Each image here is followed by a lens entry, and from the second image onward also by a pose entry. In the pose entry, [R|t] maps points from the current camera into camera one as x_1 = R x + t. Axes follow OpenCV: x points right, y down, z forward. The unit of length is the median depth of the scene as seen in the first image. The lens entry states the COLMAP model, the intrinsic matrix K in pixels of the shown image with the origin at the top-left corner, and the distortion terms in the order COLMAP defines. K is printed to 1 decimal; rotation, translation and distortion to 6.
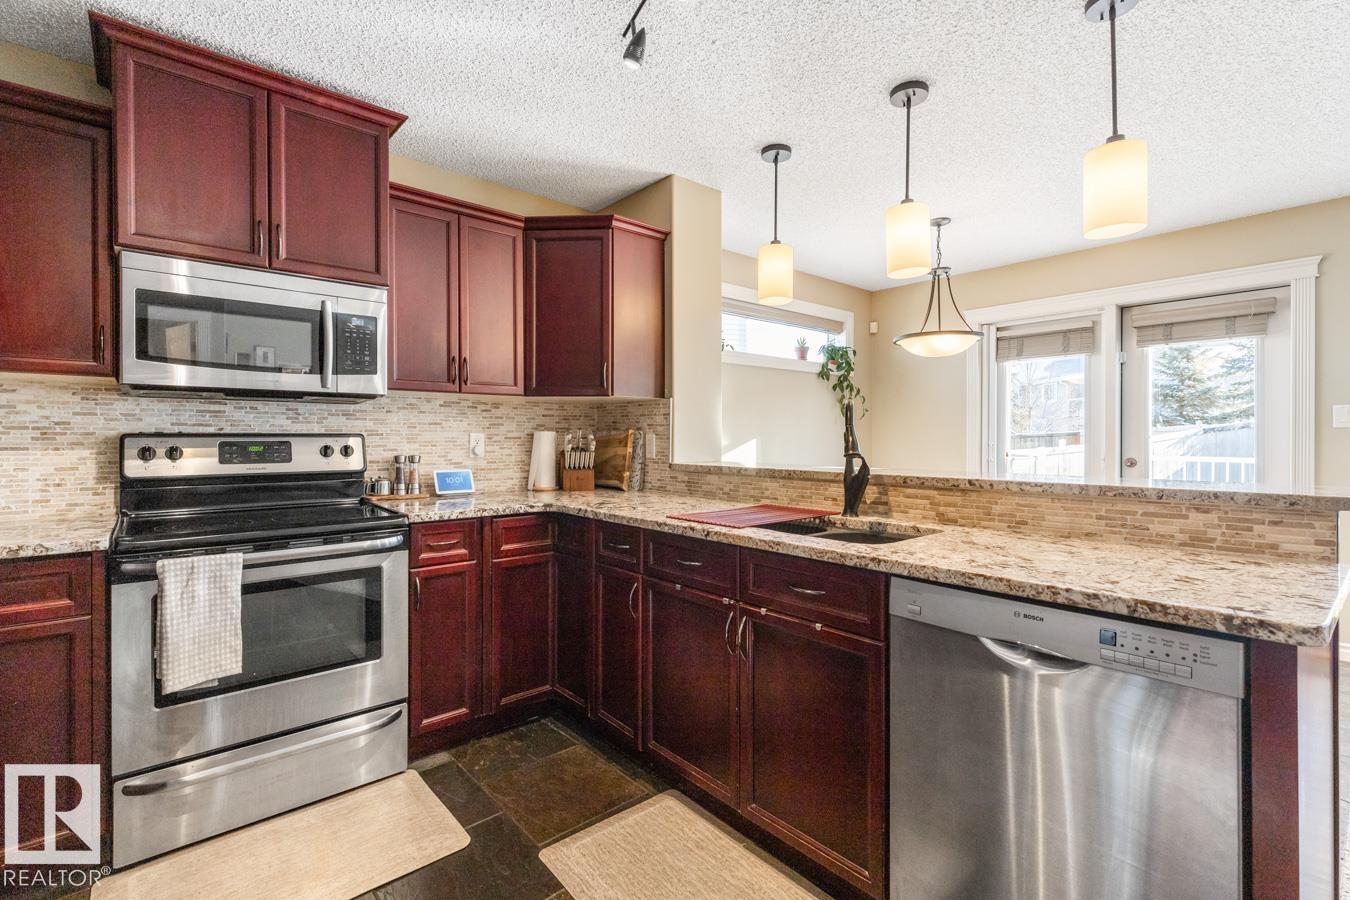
lens RADIAL K [[613.1, 0, 677.5], [0, 613.1, 438.2], [0, 0, 1]] dist [0.005302, -0.000951]
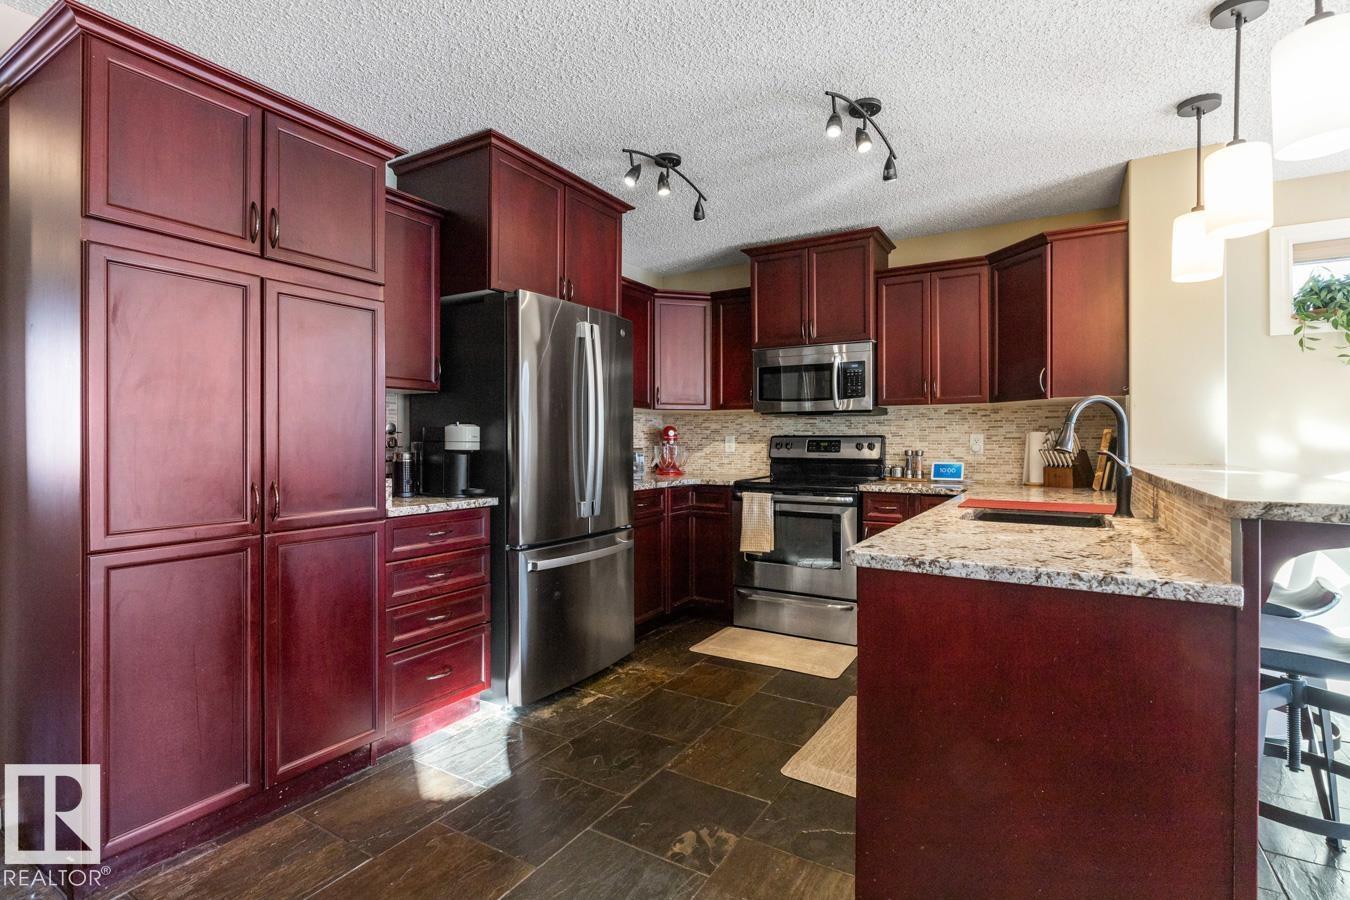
lens RADIAL K [[626.9, 0, 671.4], [0, 626.9, 441.0], [0, 0, 1]] dist [-0.009868, 0.002184]
pose [[0.302407, -0.000614, -0.953179, 0.748912], [-0.005728, 0.999981, -0.002462, 0.012848], [0.953162, 0.006204, 0.302397, 0.038147]]
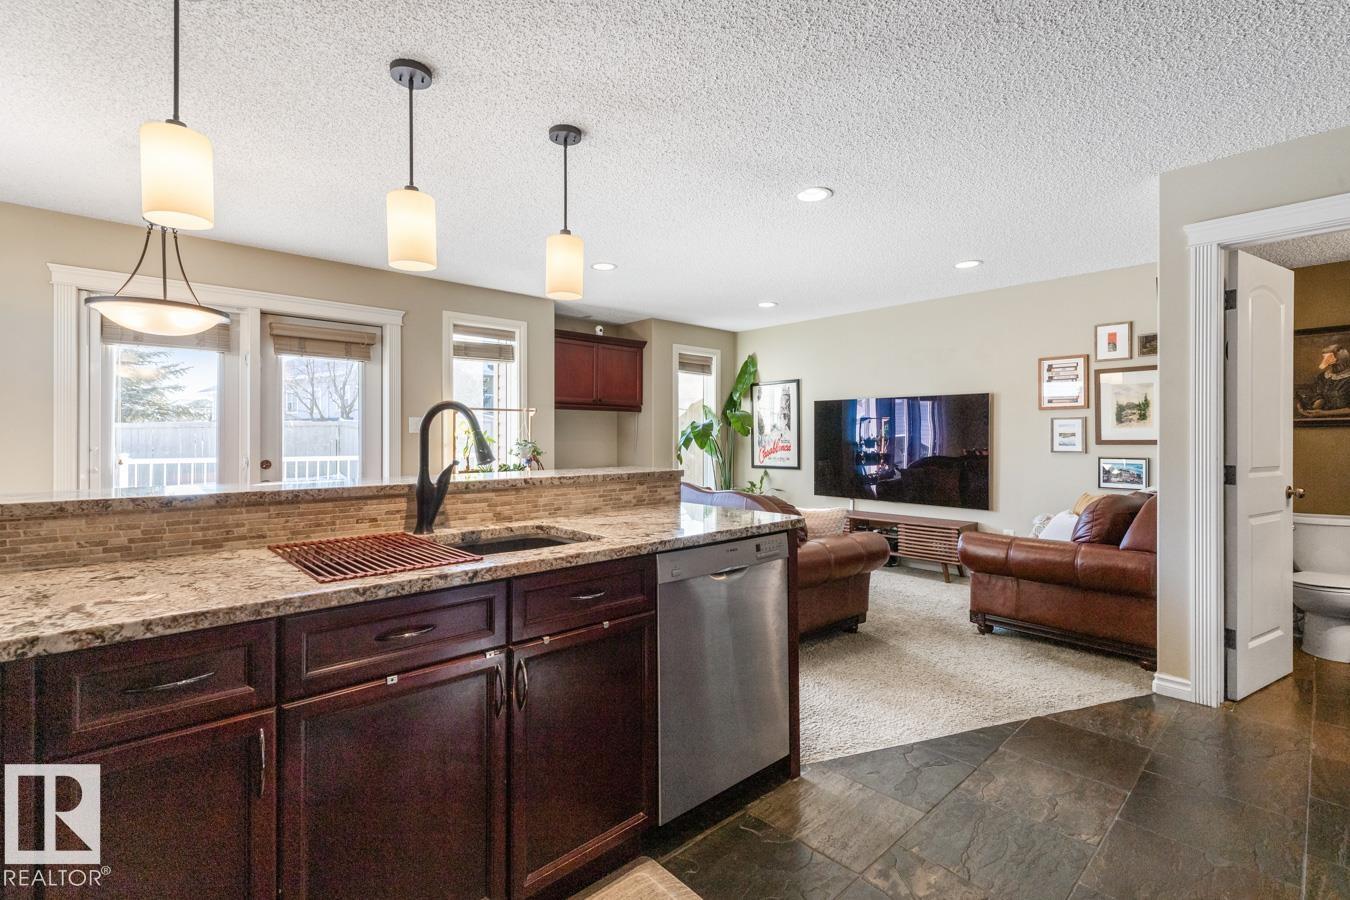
lens RADIAL K [[613.1, 0, 671.1], [0, 613.1, 431.8], [0, 0, 1]] dist [0.005302, -0.000951]
pose [[-0.029580, 0.009555, 0.999517, -0.457378], [0.001695, 0.999953, -0.009509, -0.006481], [-0.999561, 0.001413, -0.029595, 0.509959]]
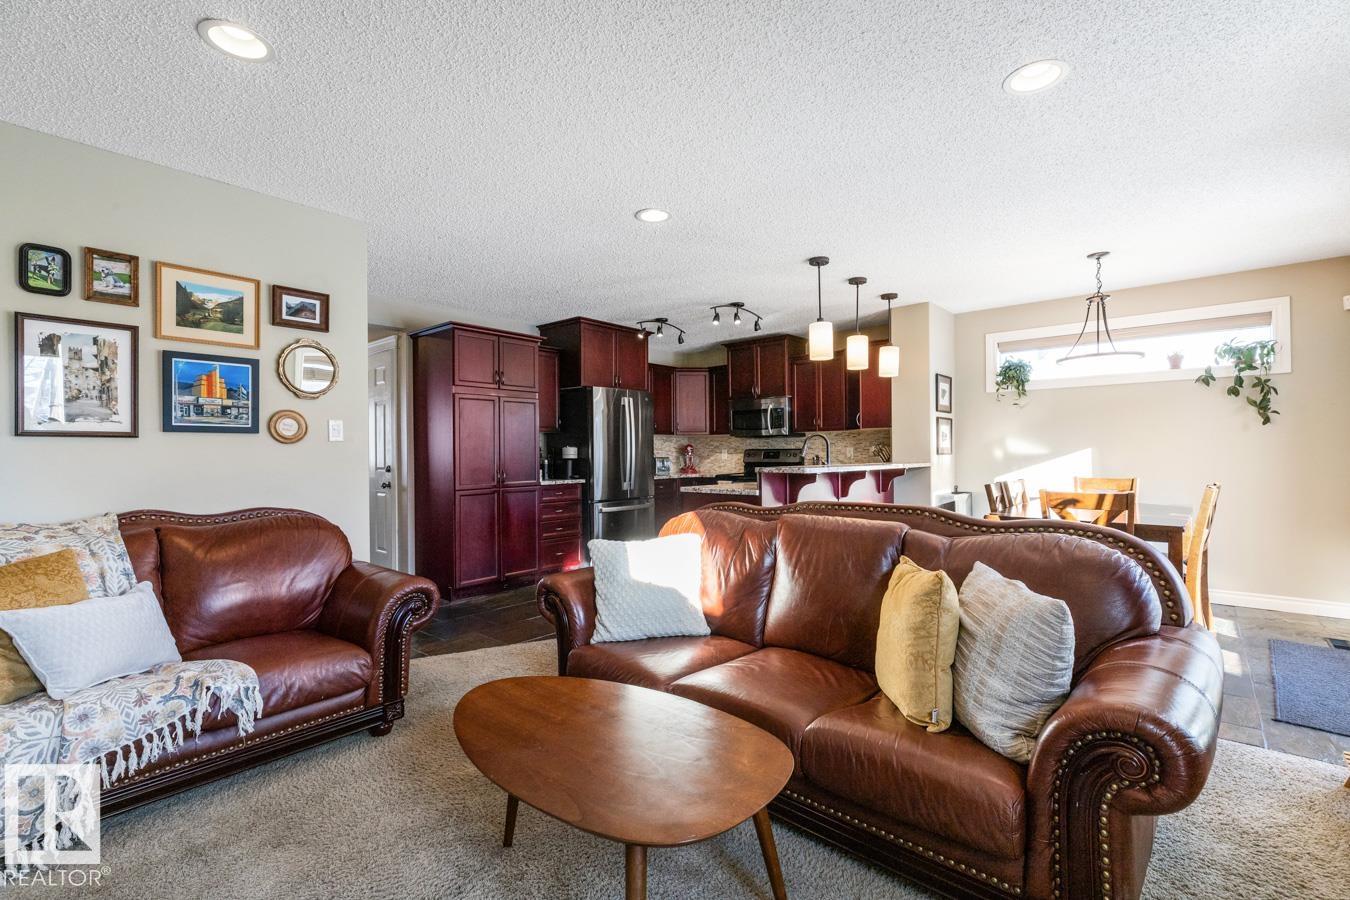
lens RADIAL K [[613.1, 0, 675.0], [0, 613.1, 455.9], [0, 0, 1]] dist [0.005302, -0.000951]
pose [[0.144897, 0.000871, -0.989446, 1.893691], [0.005016, 0.999986, 0.001615, 0.016303], [0.989434, -0.005197, 0.144891, 0.076560]]
